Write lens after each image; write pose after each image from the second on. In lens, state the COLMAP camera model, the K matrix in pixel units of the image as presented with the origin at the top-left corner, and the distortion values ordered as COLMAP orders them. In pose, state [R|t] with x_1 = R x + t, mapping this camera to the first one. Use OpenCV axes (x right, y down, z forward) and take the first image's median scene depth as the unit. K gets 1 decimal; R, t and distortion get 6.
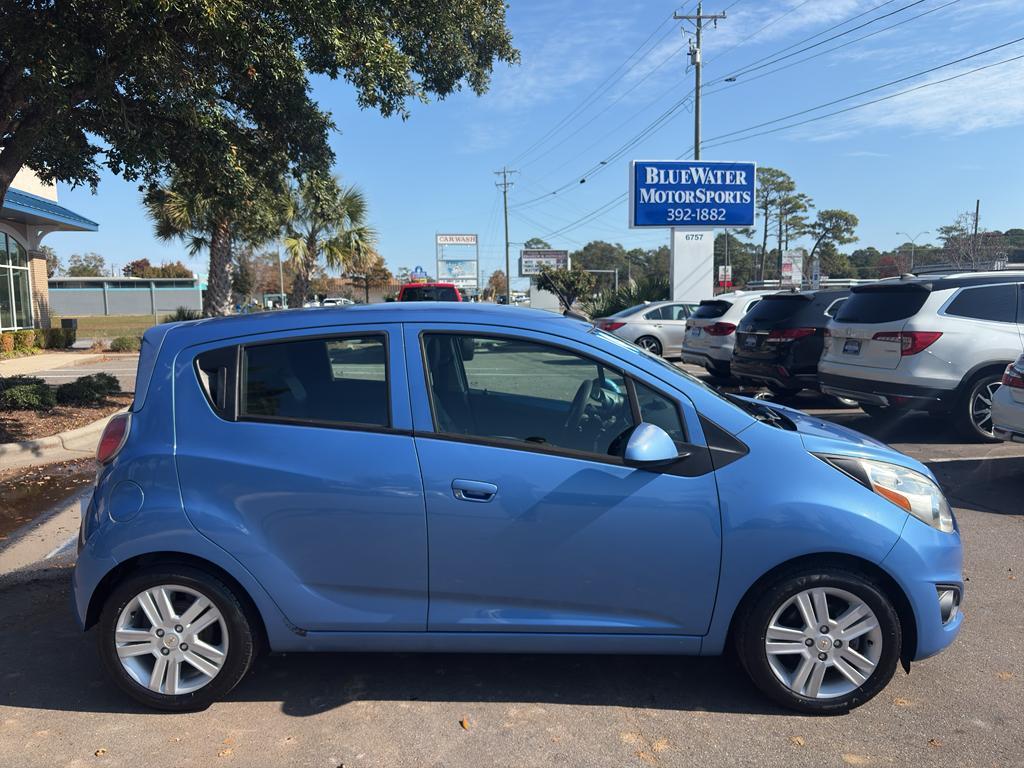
lens RADIAL K [[791.6, 0, 511.3], [0, 791.6, 384.9], [0, 0, 1]] dist [0.009426, 0.004904]
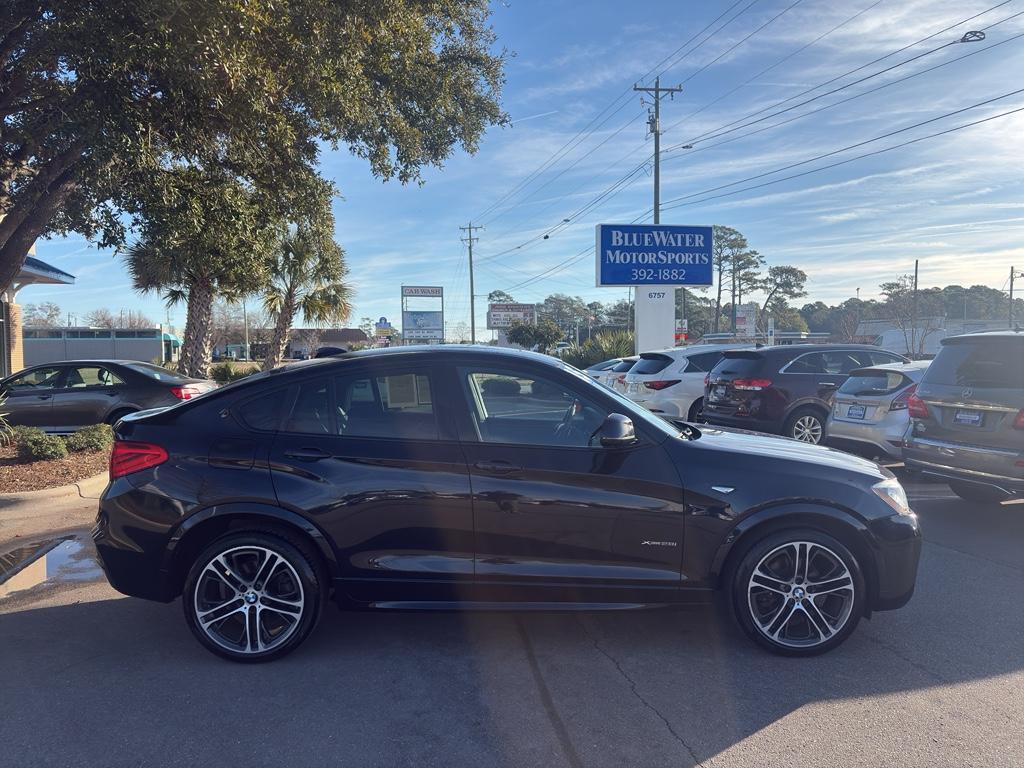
lens RADIAL K [[786.1, 0, 516.1], [0, 786.1, 386.1], [0, 0, 1]] dist [0.055657, -0.084897]
pose [[0.998435, 0.001000, 0.055916, -0.017100], [0.002436, 0.998113, -0.061355, 0.000098], [-0.055872, 0.061395, 0.996549, -0.039136]]
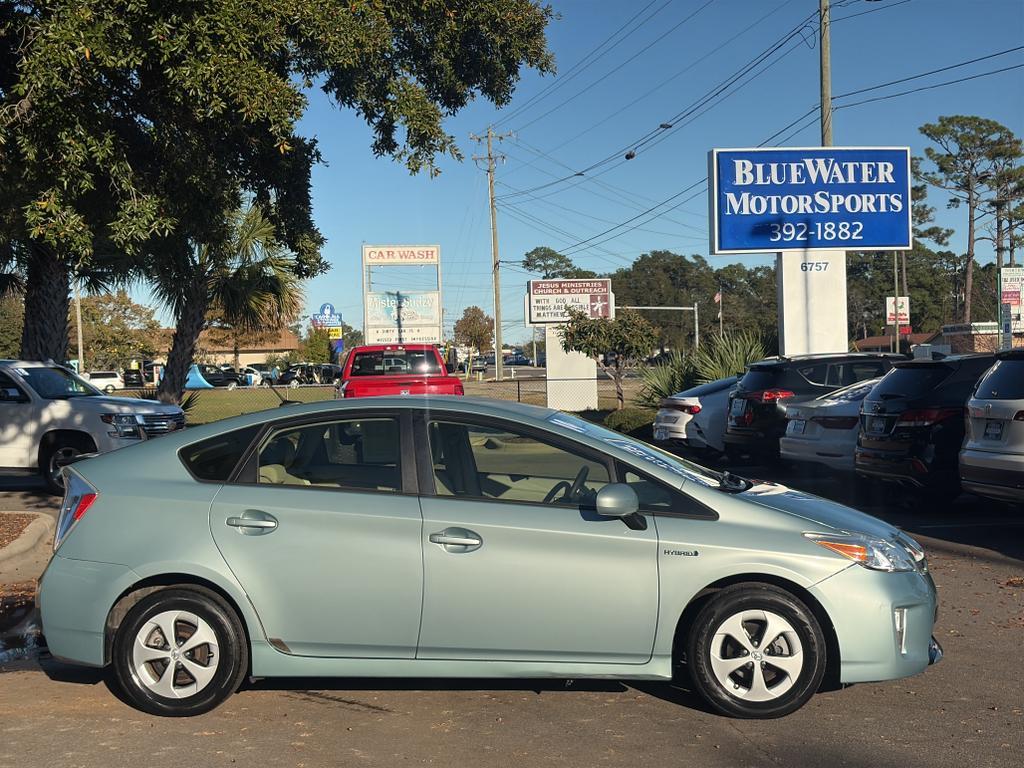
lens RADIAL K [[1545.5, 0, 501.8], [0, 1545.5, 379.6], [0, 0, 1]] dist [0.182073, -0.700871]
pose [[0.999890, -0.013919, 0.005098, -0.024762], [0.014344, 0.995290, -0.095875, 0.017797], [-0.003740, 0.095937, 0.995380, -0.221226]]
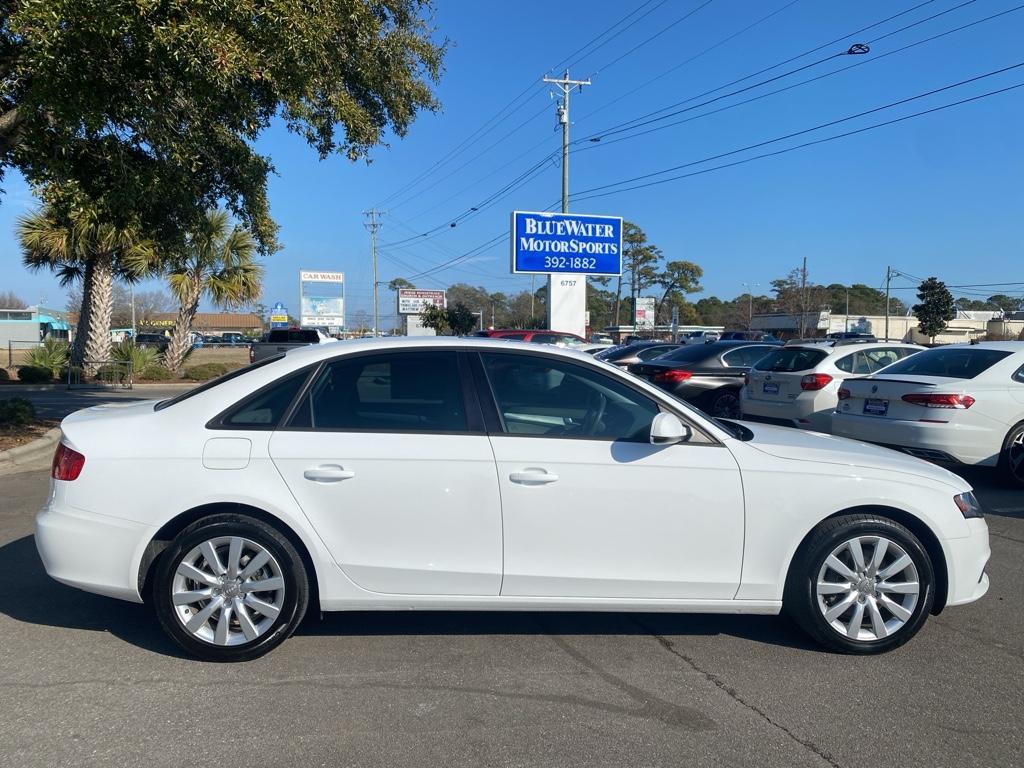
lens RADIAL K [[795.3, 0, 508.3], [0, 795.3, 382.7], [0, 0, 1]] dist [0.061563, -0.076531]
pose [[0.985034, 0.008381, 0.172155, -0.040743], [0.001190, 0.998463, -0.055415, 0.013160], [-0.172355, 0.054791, 0.983510, -0.067074]]
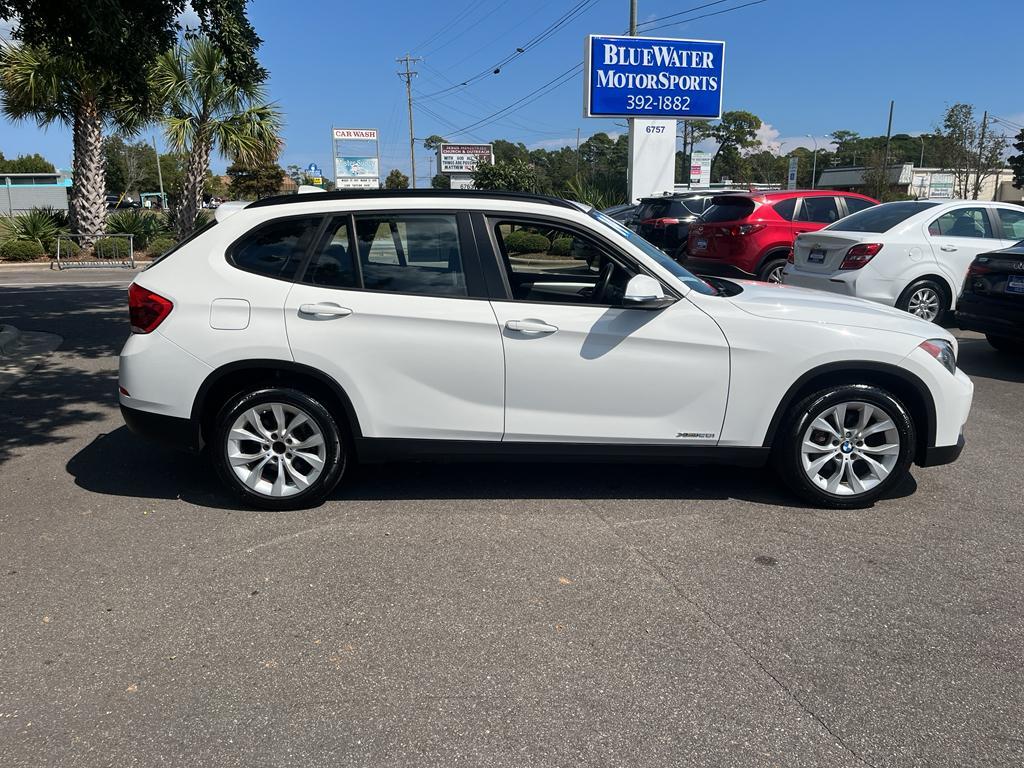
lens RADIAL K [[781.8, 0, 512.0], [0, 781.8, 384.0], [0, 0, 1]] dist [0.031288, -0.005548]
pose [[0.991431, -0.023307, 0.128538, -0.047247], [0.007730, 0.992699, 0.120371, -0.010807], [-0.130405, -0.118346, 0.984372, 0.123413]]
